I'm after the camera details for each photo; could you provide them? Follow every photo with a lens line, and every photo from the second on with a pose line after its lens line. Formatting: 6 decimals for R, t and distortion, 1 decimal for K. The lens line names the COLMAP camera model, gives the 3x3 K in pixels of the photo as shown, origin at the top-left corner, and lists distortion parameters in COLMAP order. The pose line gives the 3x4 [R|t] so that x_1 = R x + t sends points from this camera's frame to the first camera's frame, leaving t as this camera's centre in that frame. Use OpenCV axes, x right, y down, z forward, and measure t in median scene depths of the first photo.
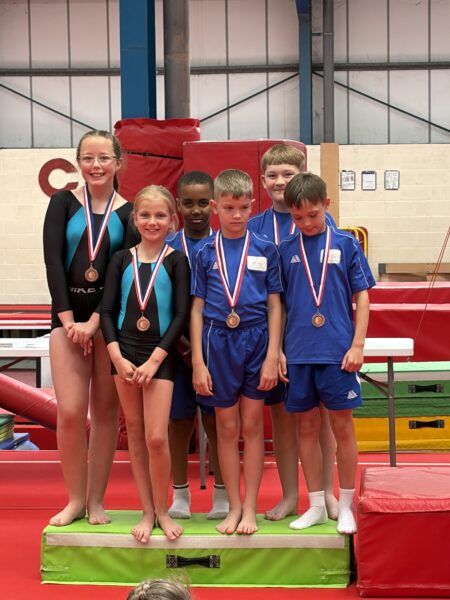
lens RADIAL K [[1757.5, 0, 223.9], [0, 1757.5, 299.1], [0, 0, 1]] dist [0.245889, 0.000000]
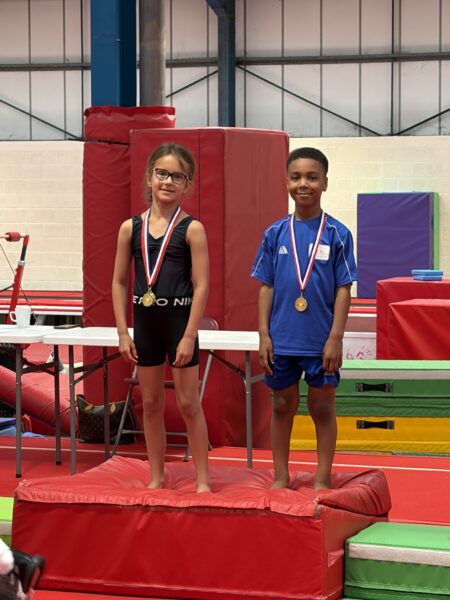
lens RADIAL K [[1805.1, 0, 222.8], [0, 1805.1, 298.3], [0, 0, 1]] dist [0.264096, 0.000000]
pose [[0.965279, 0.027074, -0.259815, 0.128749], [-0.026287, 0.999633, 0.006506, -0.000950], [0.259896, 0.000550, 0.965636, 0.011633]]
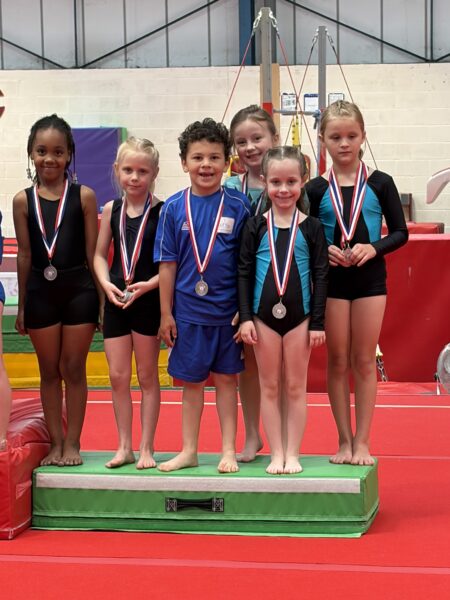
lens RADIAL K [[1894.7, 0, 231.5], [0, 1894.7, 301.4], [0, 0, 1]] dist [0.284024, 0.000000]
pose [[0.995699, 0.006429, -0.092427, 0.132715], [-0.003174, 0.999371, 0.035318, 0.001072], [0.092596, -0.034872, 0.995093, -0.001534]]
